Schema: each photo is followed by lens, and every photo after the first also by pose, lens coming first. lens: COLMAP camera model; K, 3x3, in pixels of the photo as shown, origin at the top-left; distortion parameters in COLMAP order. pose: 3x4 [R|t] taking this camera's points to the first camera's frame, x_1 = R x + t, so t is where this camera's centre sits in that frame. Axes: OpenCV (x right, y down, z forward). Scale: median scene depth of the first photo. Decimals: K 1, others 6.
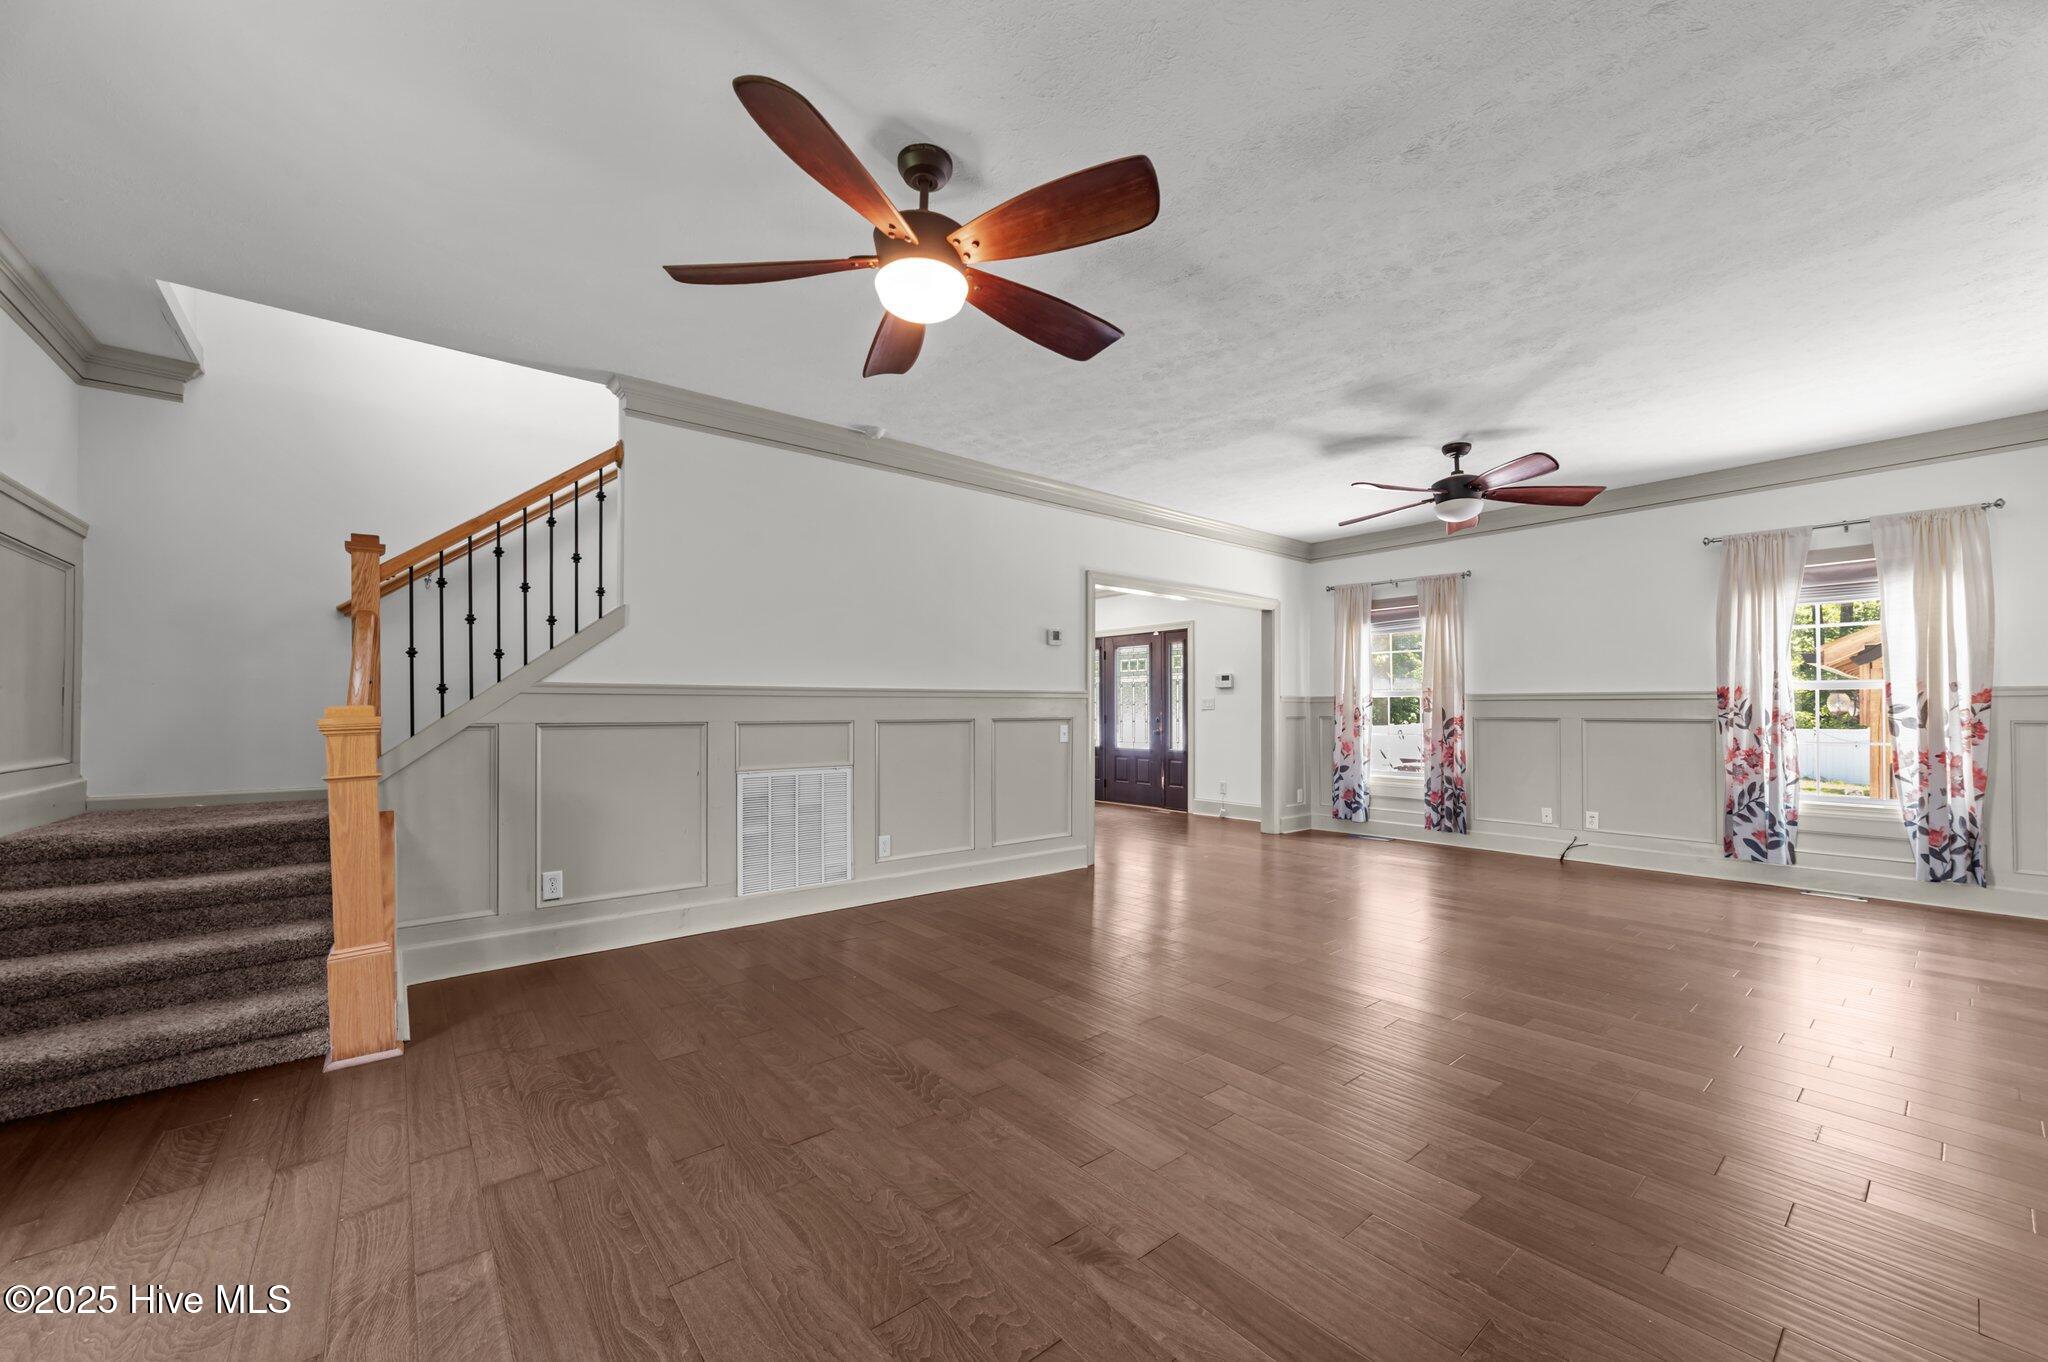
lens RADIAL K [[784.5, 0, 1025.0], [0, 784.5, 701.1], [0, 0, 1]] dist [-0.010019, 0.000426]
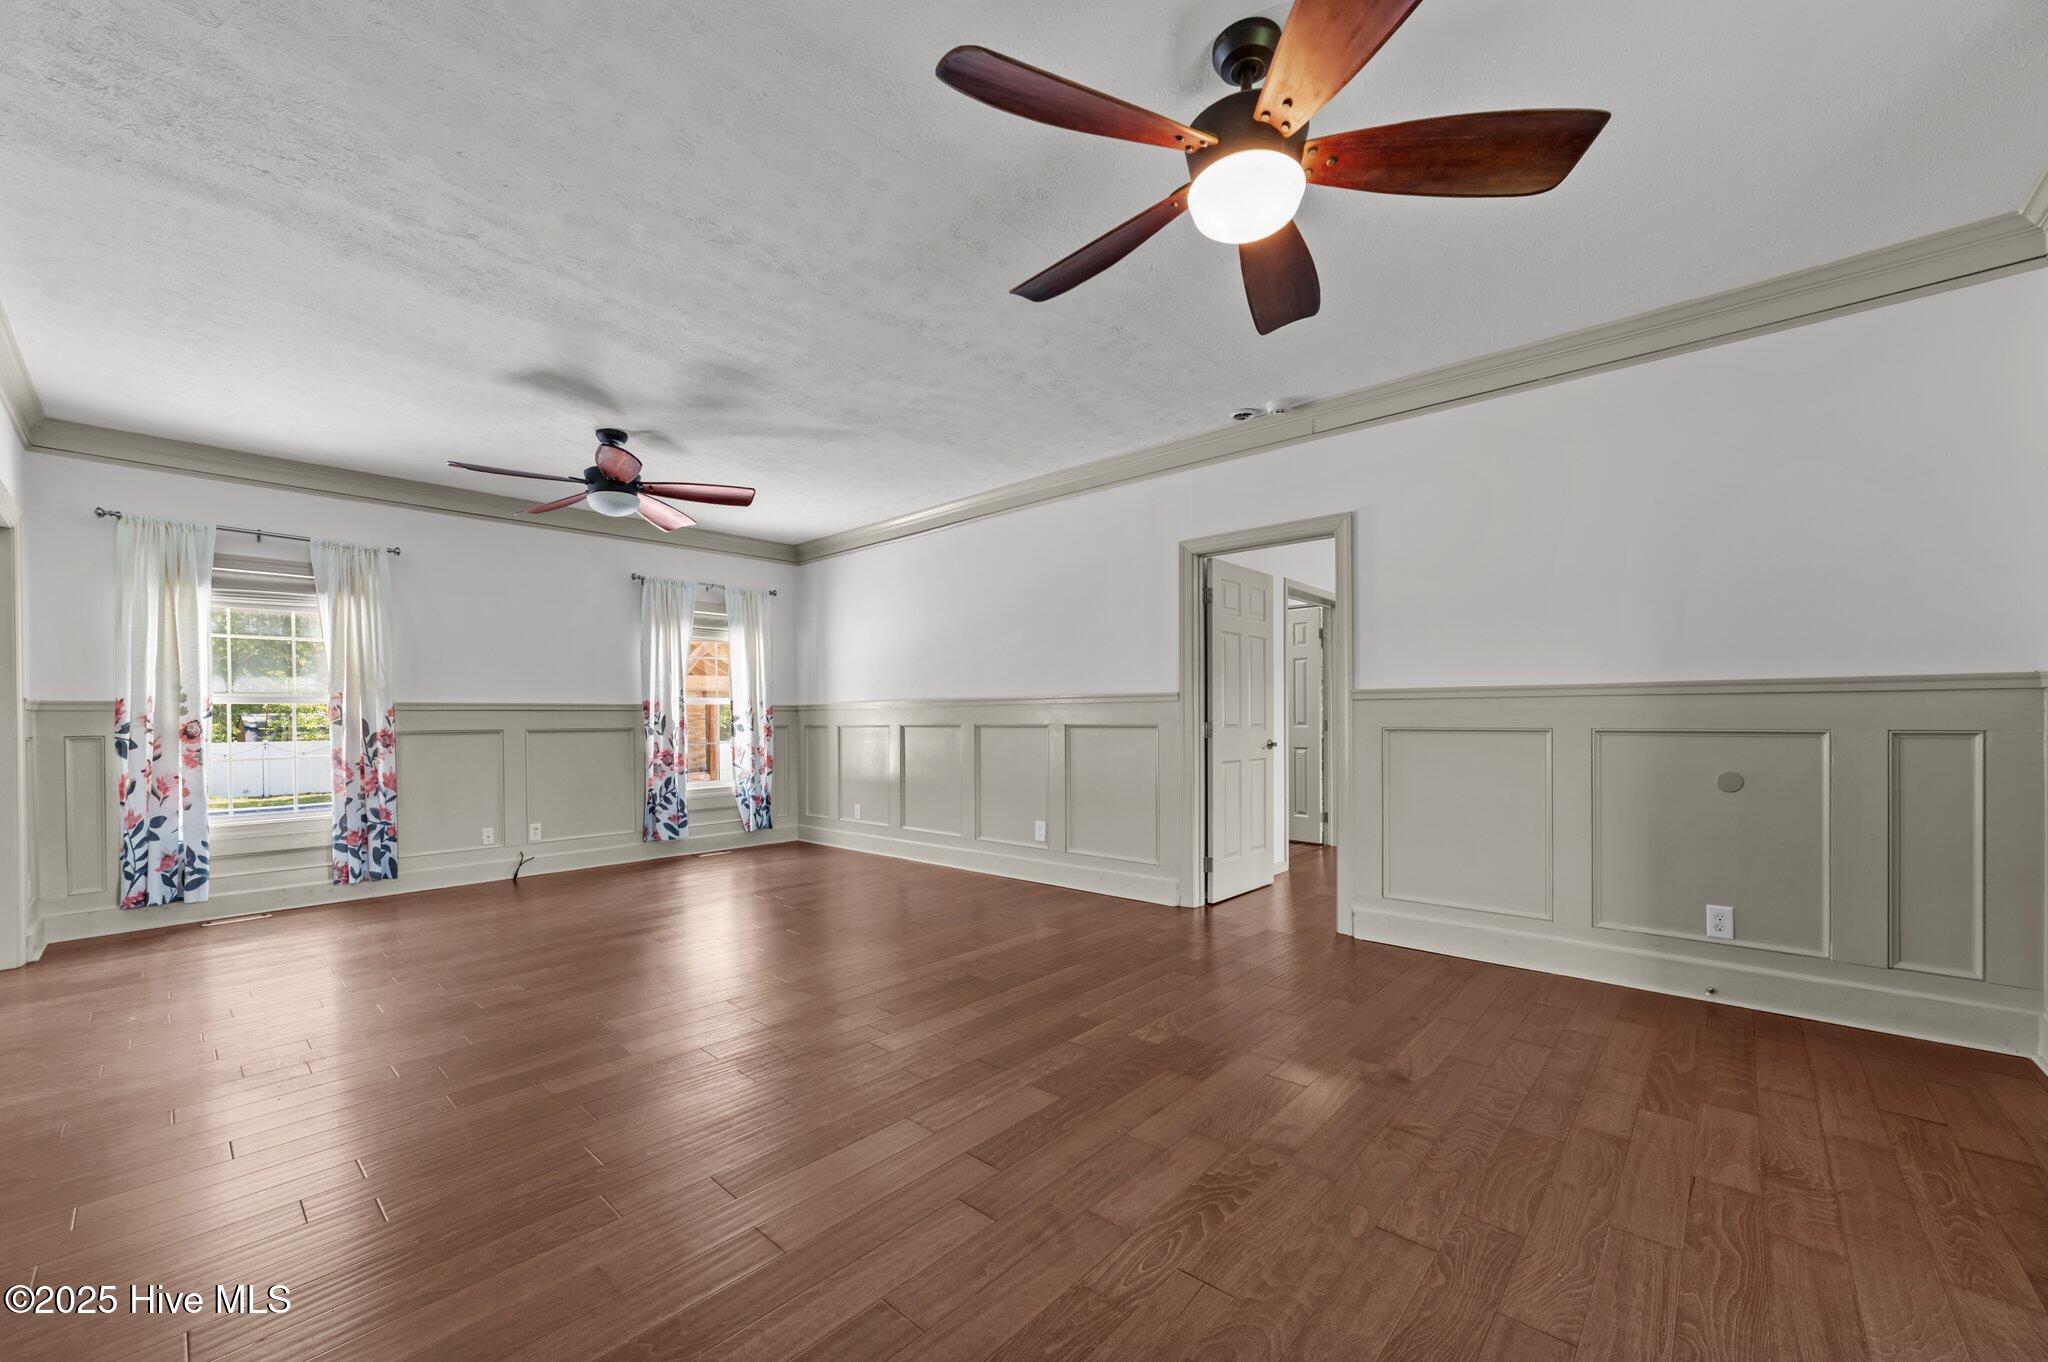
lens RADIAL K [[784.5, 0, 1038.7], [0, 784.5, 719.7], [0, 0, 1]] dist [-0.010019, 0.000426]
pose [[-0.149812, -0.002309, 0.988712, -0.404229], [-0.003194, 0.999993, 0.001851, 0.006869], [-0.988709, -0.002881, -0.149818, 0.597816]]
